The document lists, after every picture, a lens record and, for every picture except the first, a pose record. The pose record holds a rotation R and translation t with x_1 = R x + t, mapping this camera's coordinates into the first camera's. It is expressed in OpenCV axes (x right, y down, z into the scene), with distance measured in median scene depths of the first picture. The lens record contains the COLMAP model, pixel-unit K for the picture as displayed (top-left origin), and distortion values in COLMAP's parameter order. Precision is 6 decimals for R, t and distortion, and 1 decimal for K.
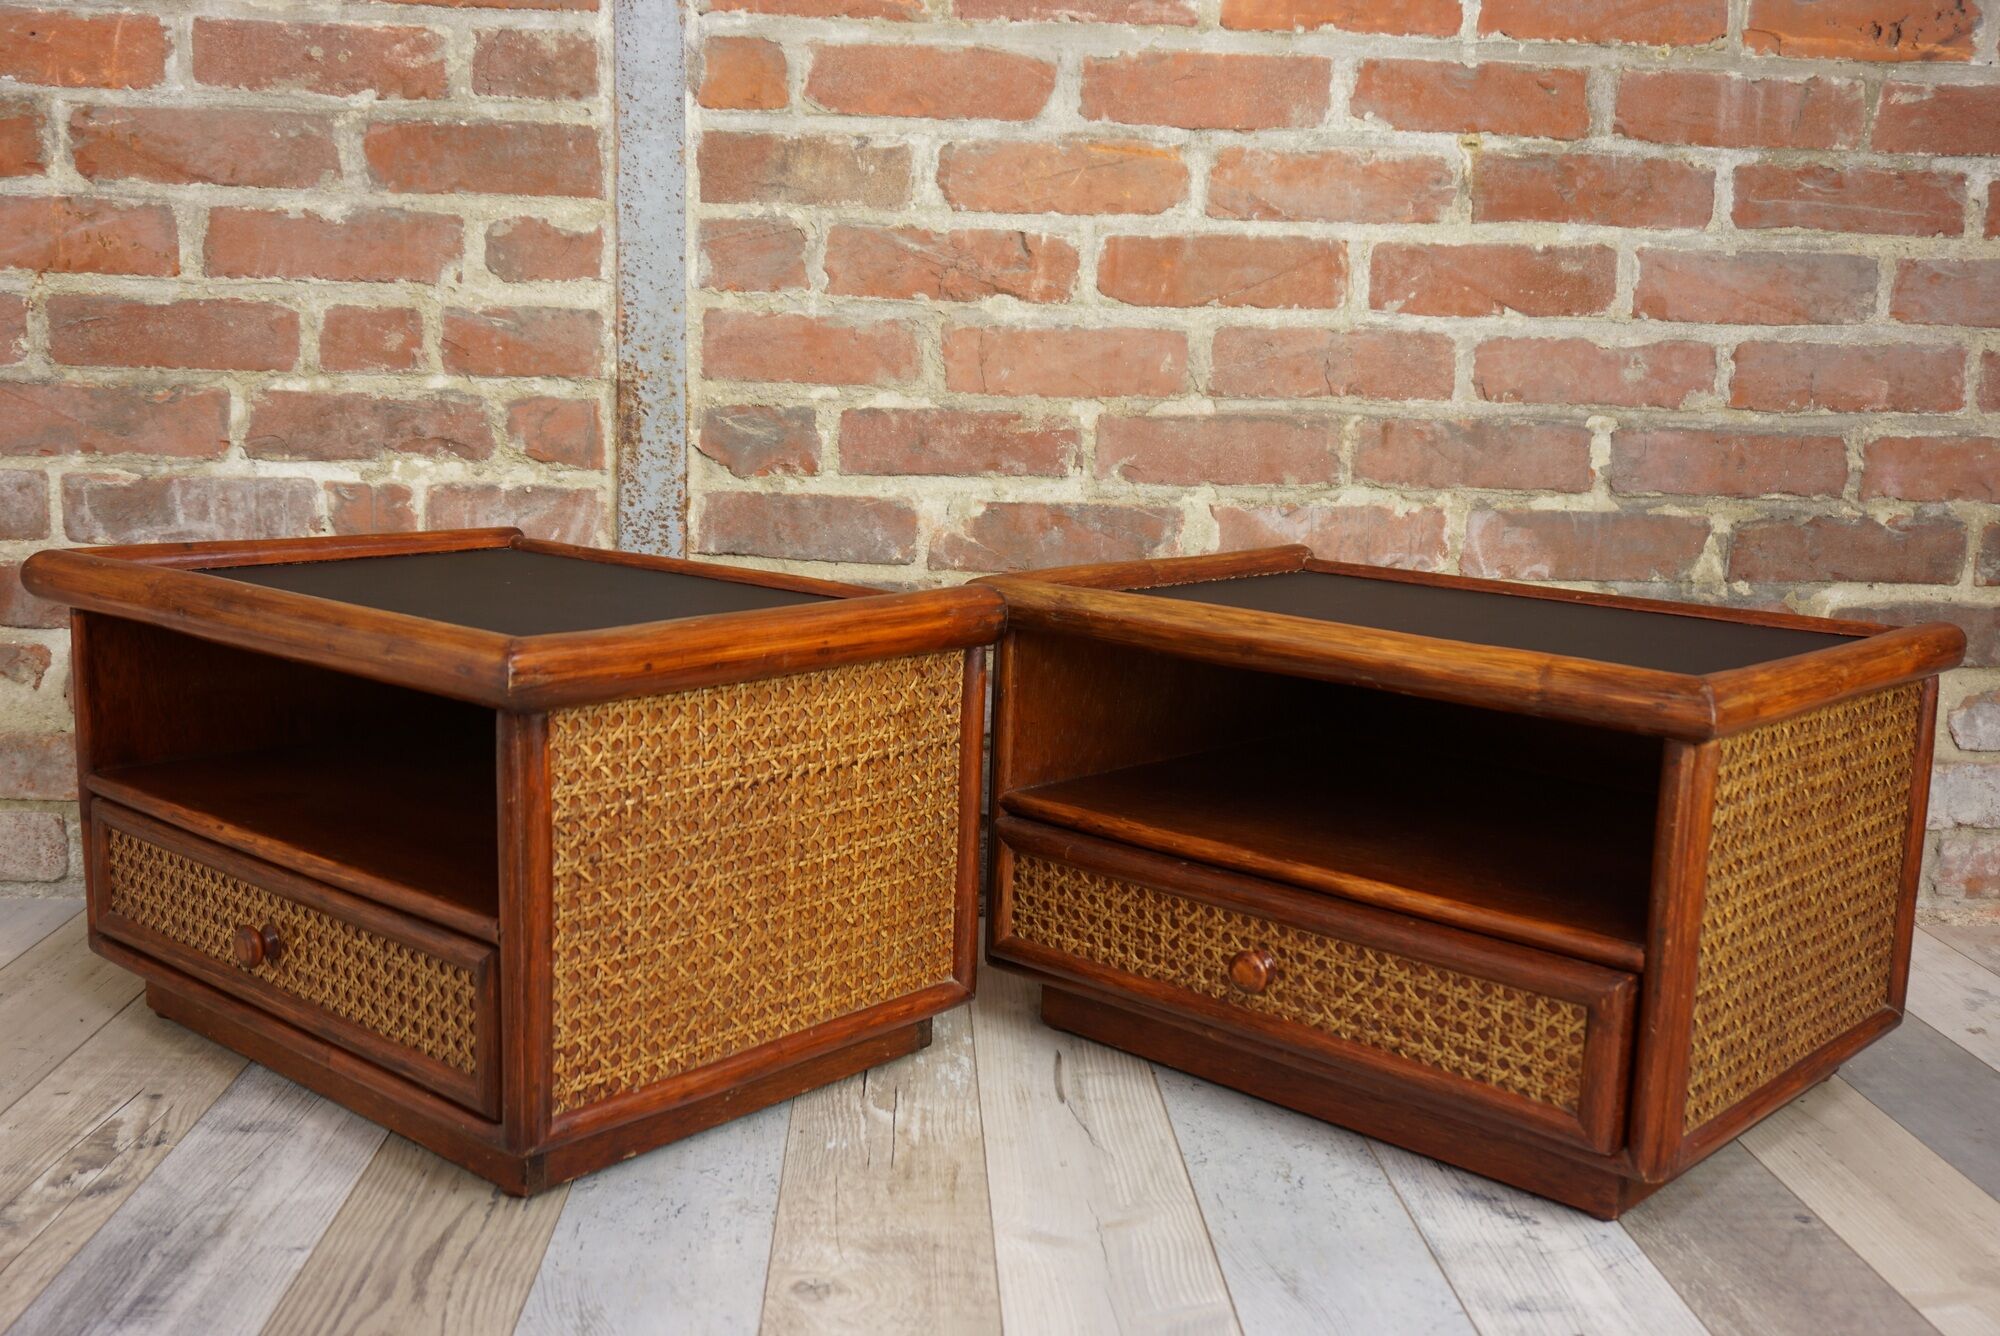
lens RADIAL K [[2045.1, 0, 1006.2], [0, 2045.1, 644.9], [0, 0, 1]] dist [0.008270, -0.034846]
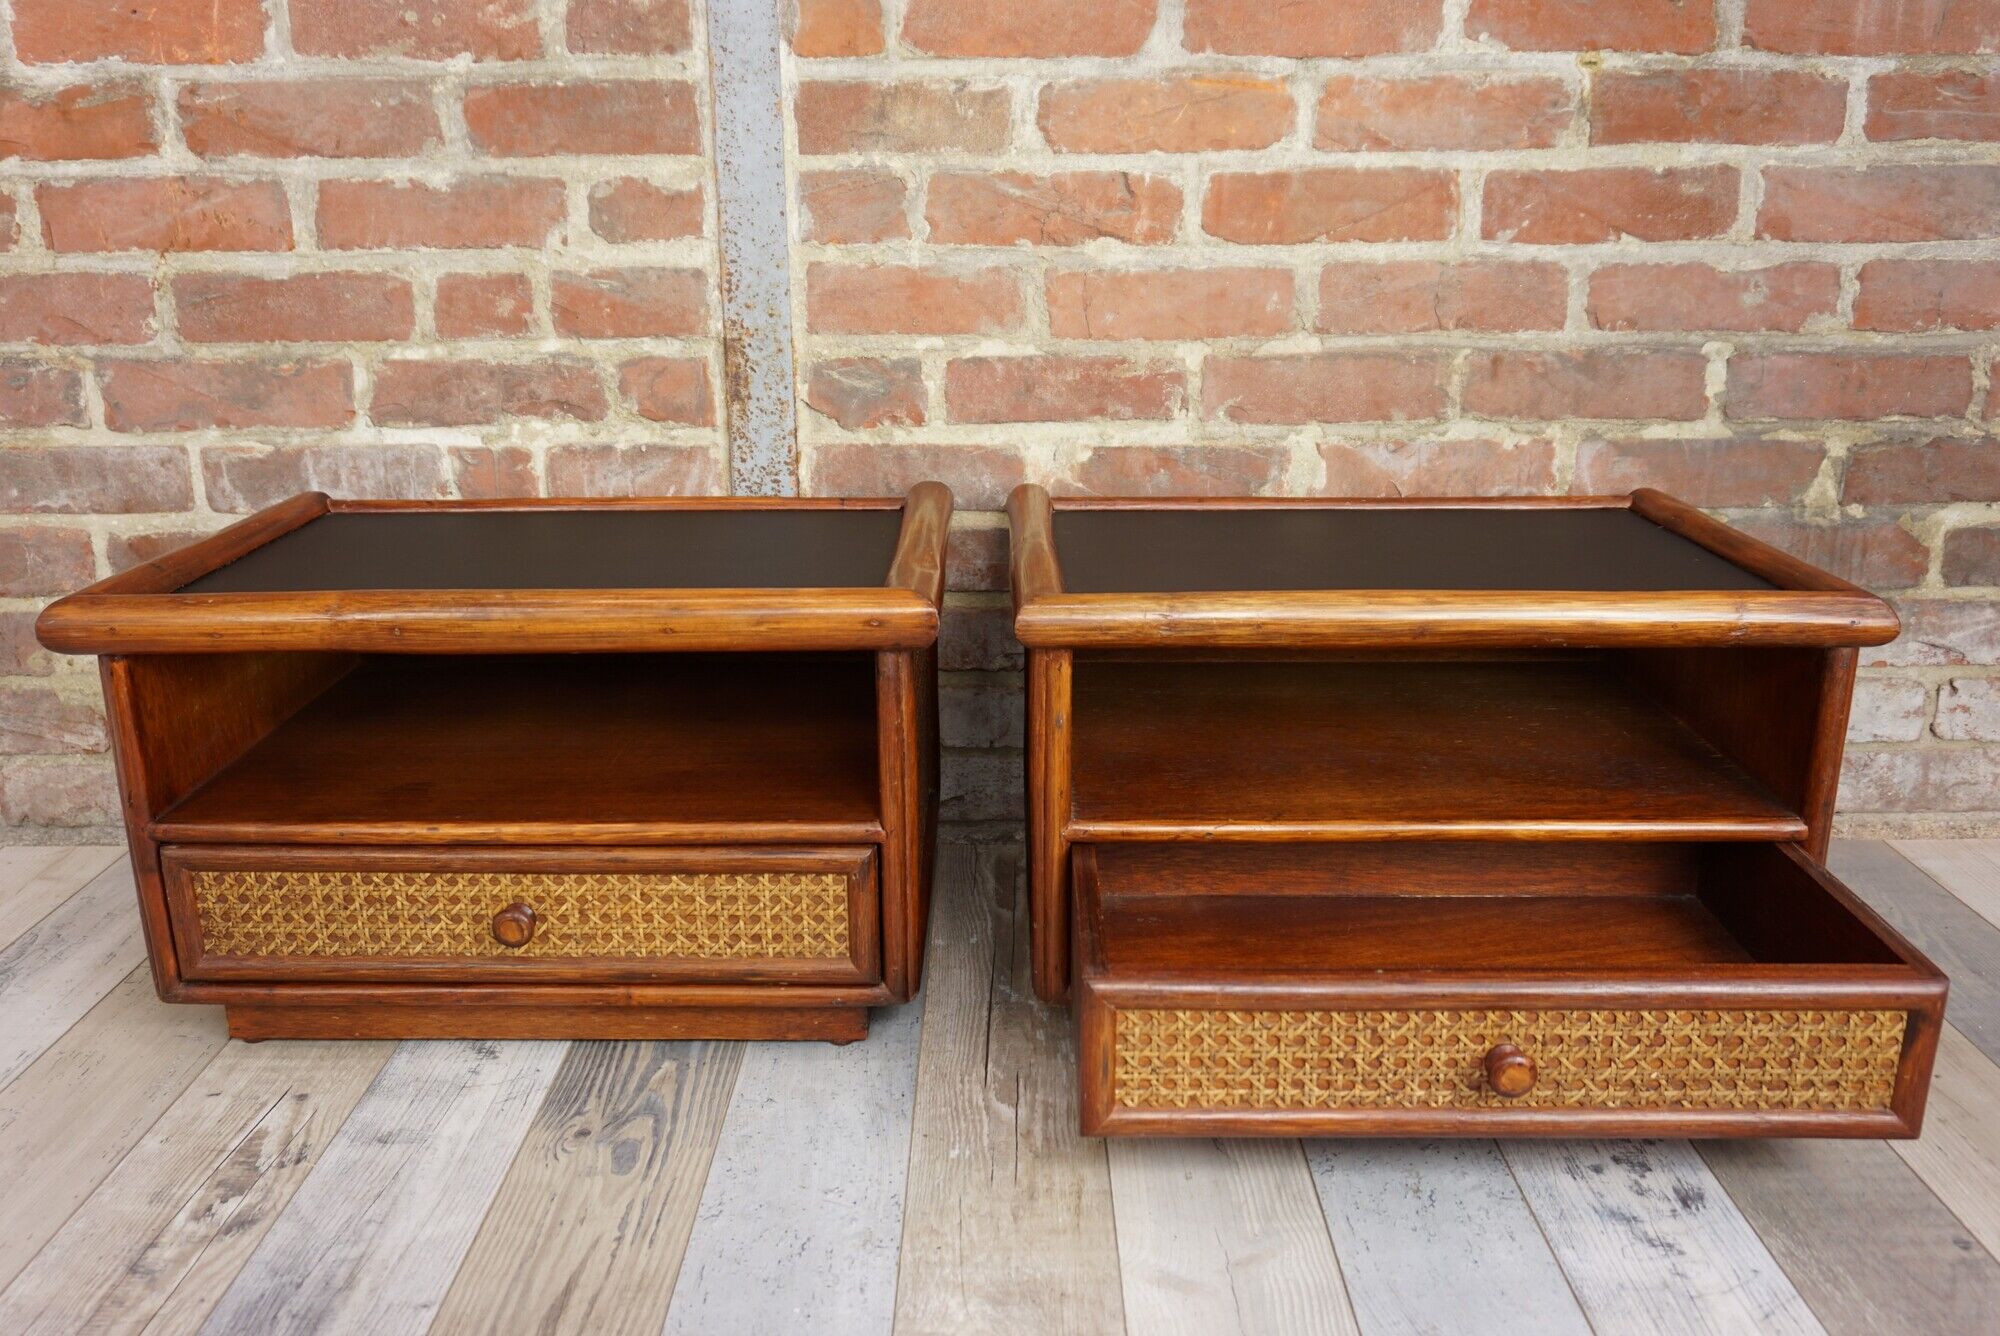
lens RADIAL K [[1745.8, 0, 985.7], [0, 1745.8, 678.3], [0, 0, 1]] dist [-0.028144, 0.033729]
pose [[0.997644, -0.016424, -0.066611, -0.007058], [0.024792, 0.991617, 0.126815, -0.068368], [0.063970, -0.128167, 0.989687, 0.135555]]
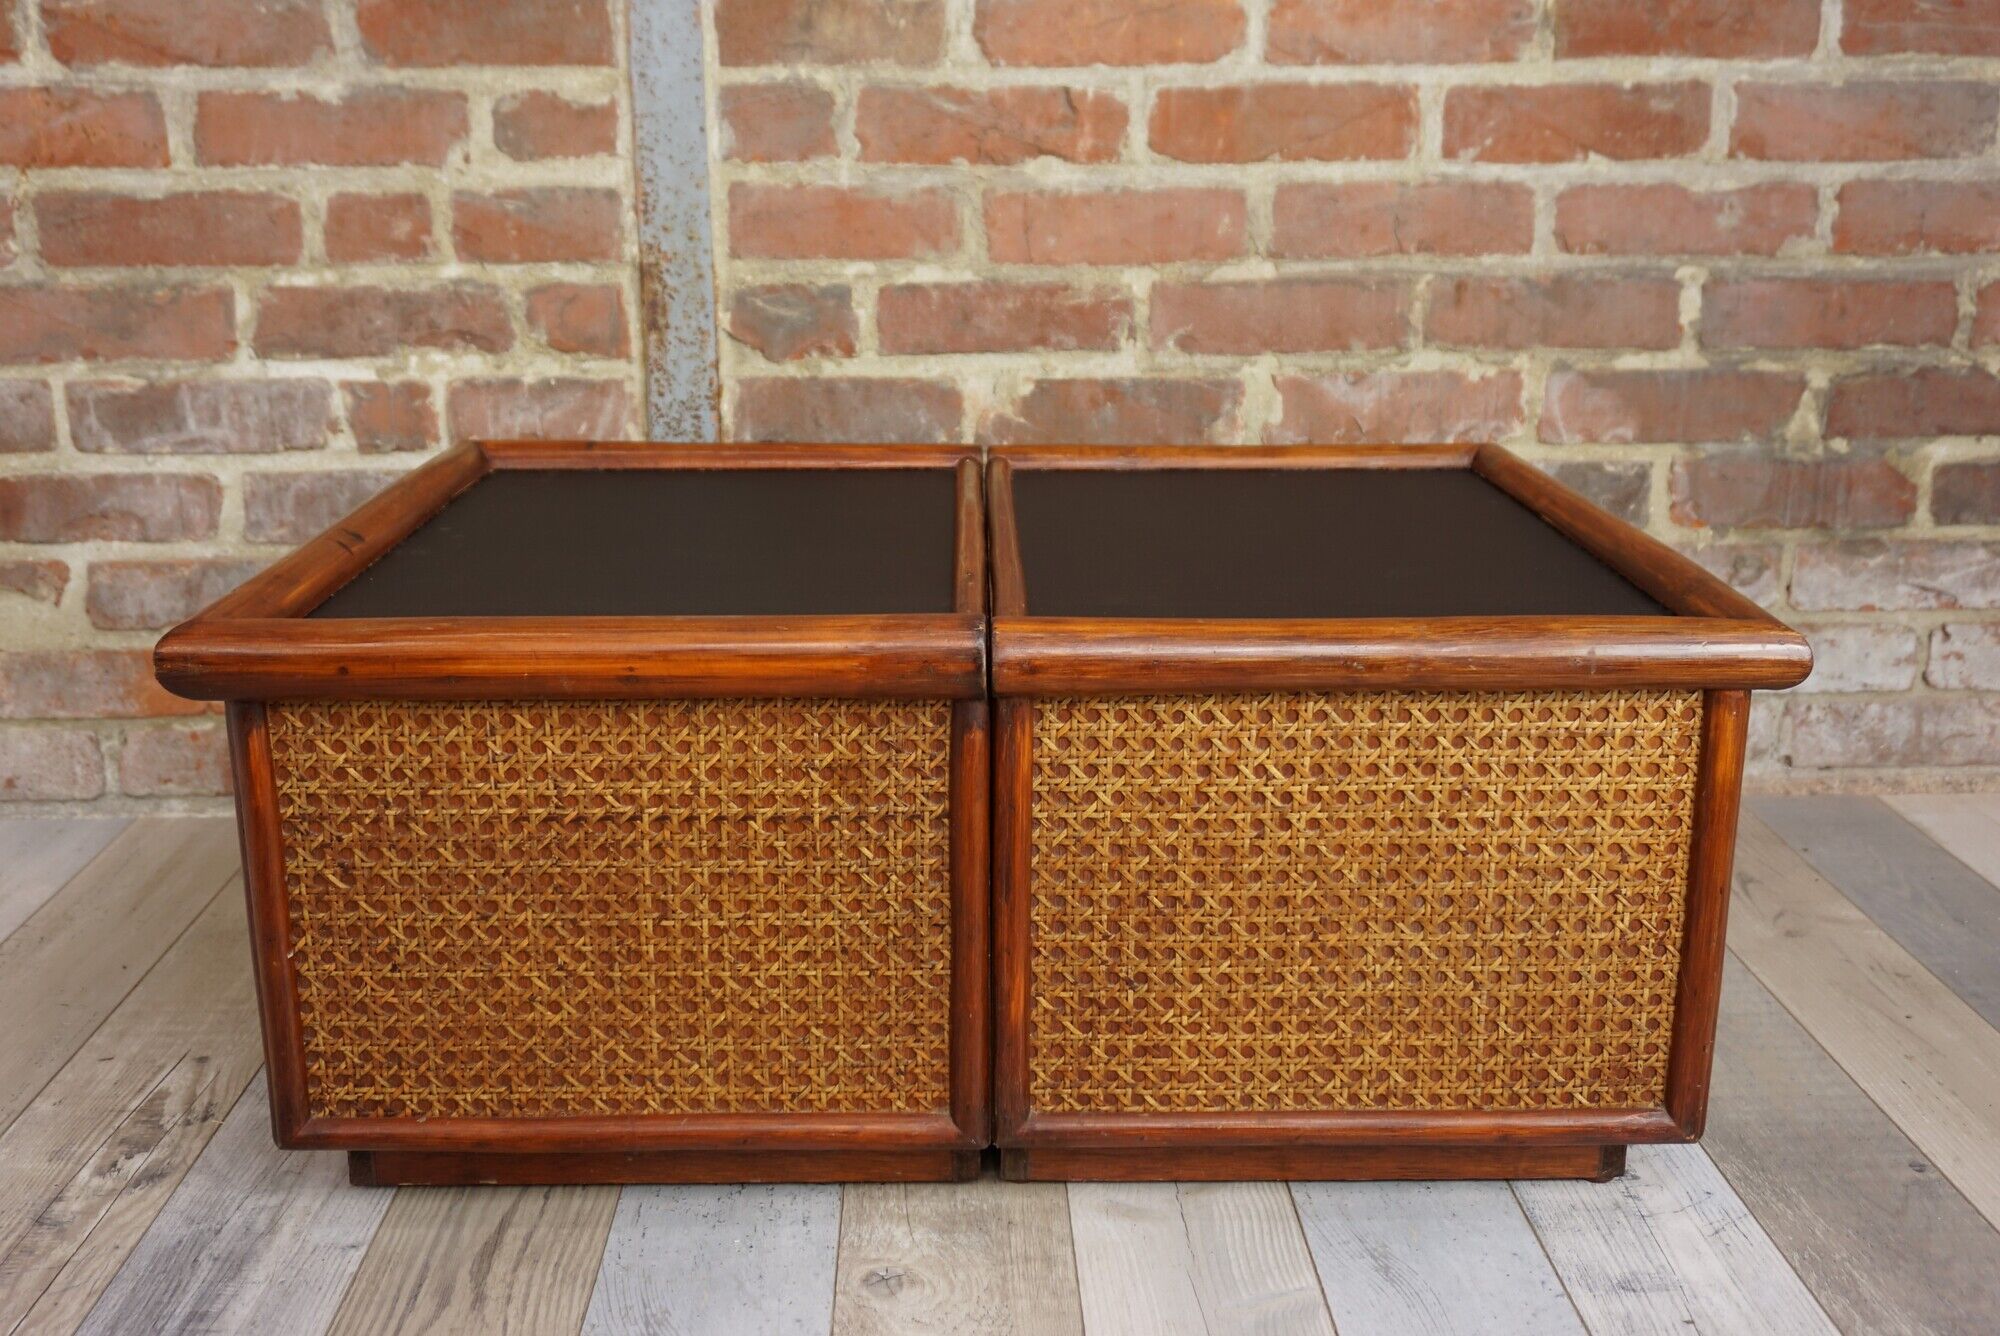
lens RADIAL K [[2034.9, 0, 996.7], [0, 2034.9, 663.1], [0, 0, 1]] dist [-0.004368, 0.019321]
pose [[0.999326, -0.024790, -0.027087, -0.005257], [0.027833, 0.992573, 0.118427, -0.052641], [0.023950, -0.119101, 0.992593, 0.052279]]
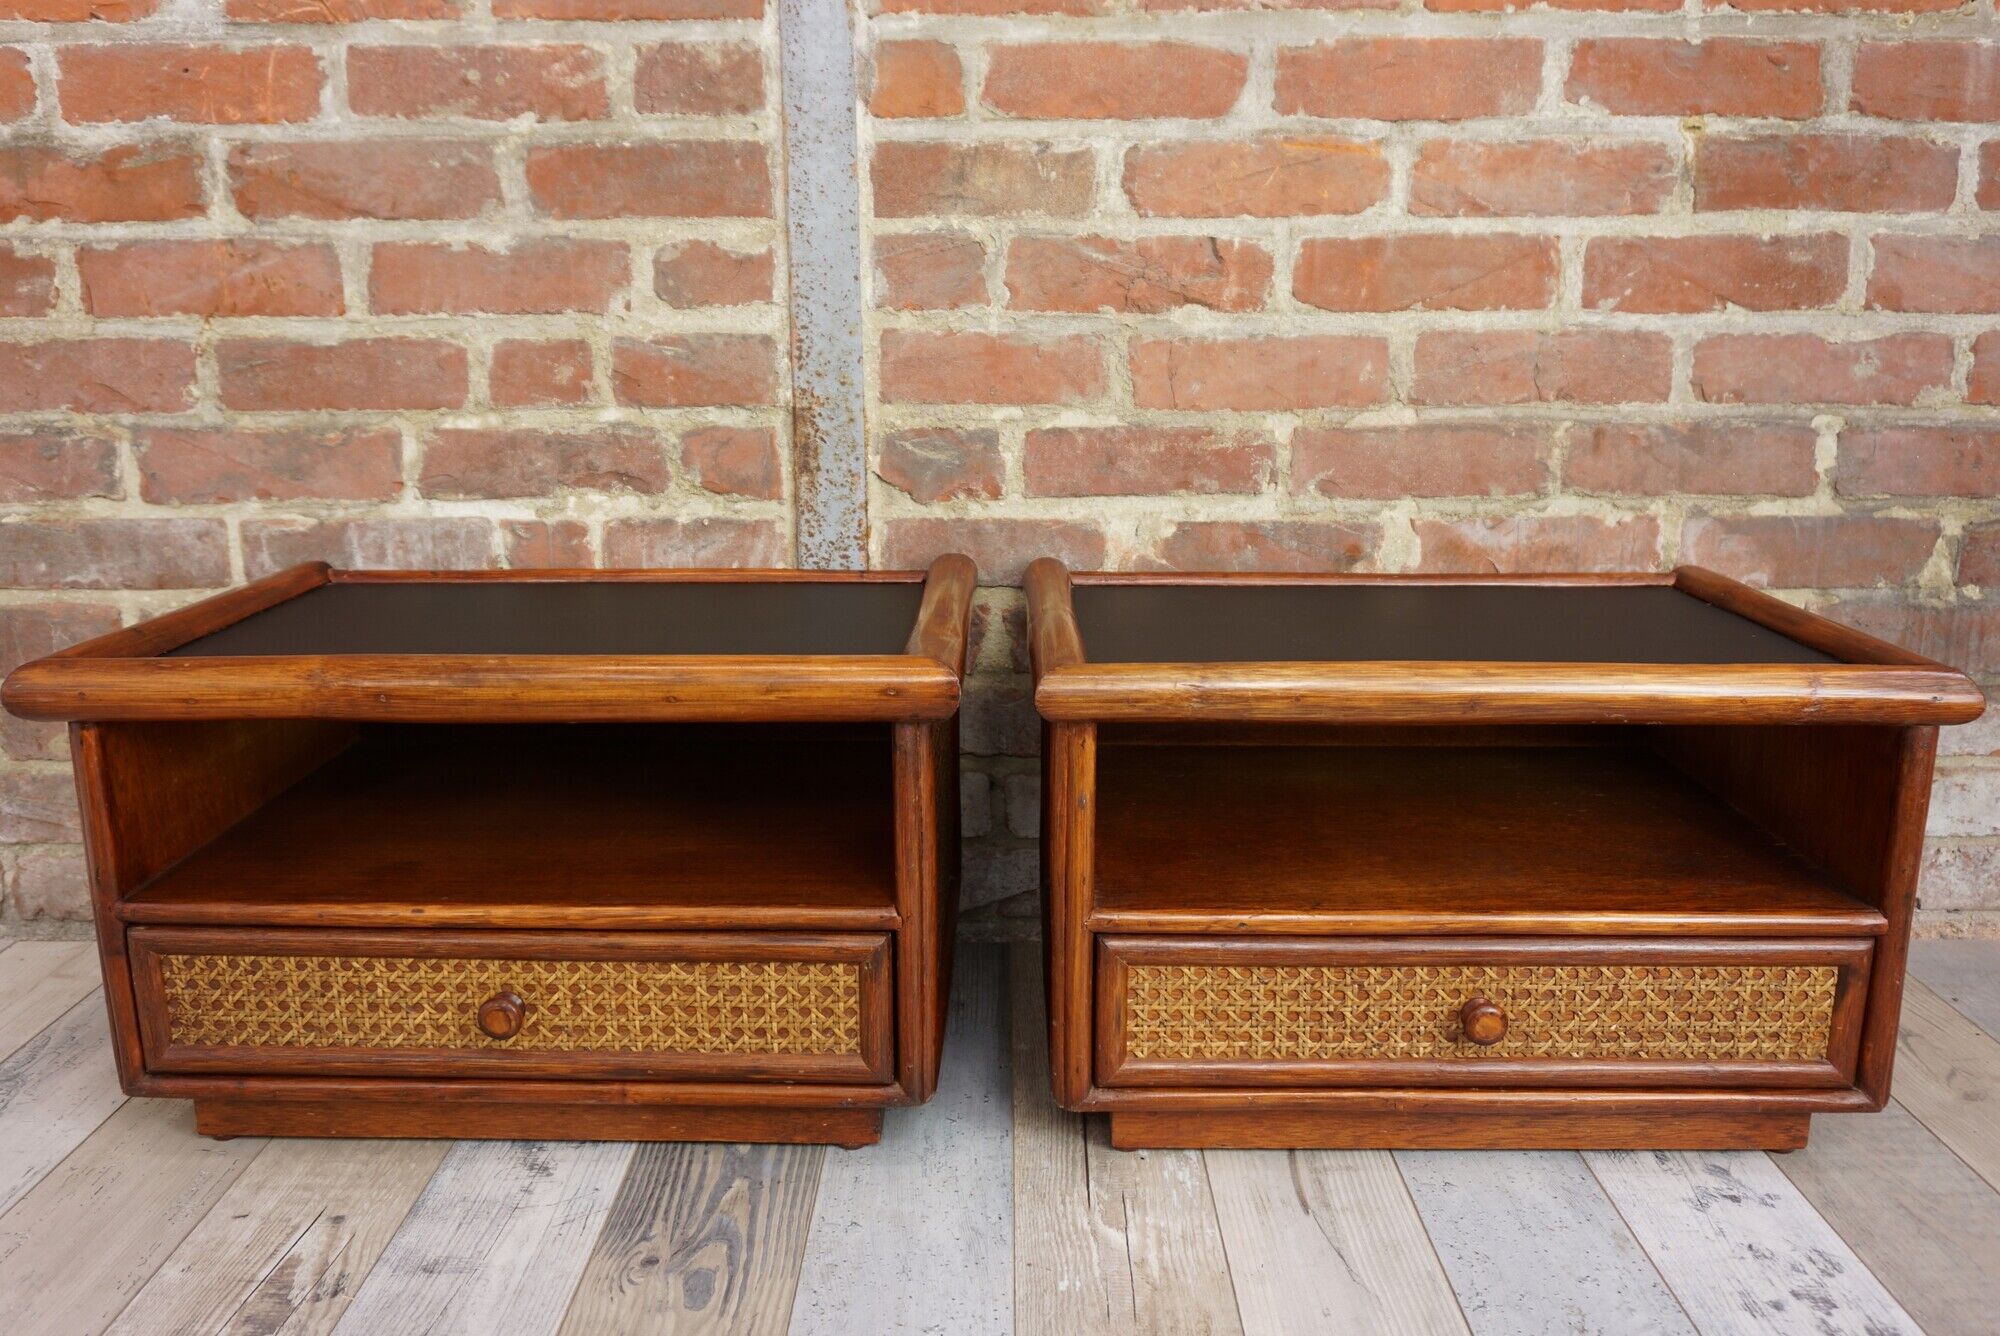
lens RADIAL K [[1726.6, 0, 1000.0], [0, 1726.6, 668.0], [0, 0, 1]] dist [-0.032678, 0.035601]
pose [[0.997984, -0.018333, -0.060765, -0.045465], [0.022137, 0.997798, 0.062523, -0.055135], [0.059485, -0.063742, 0.996192, 0.187872]]
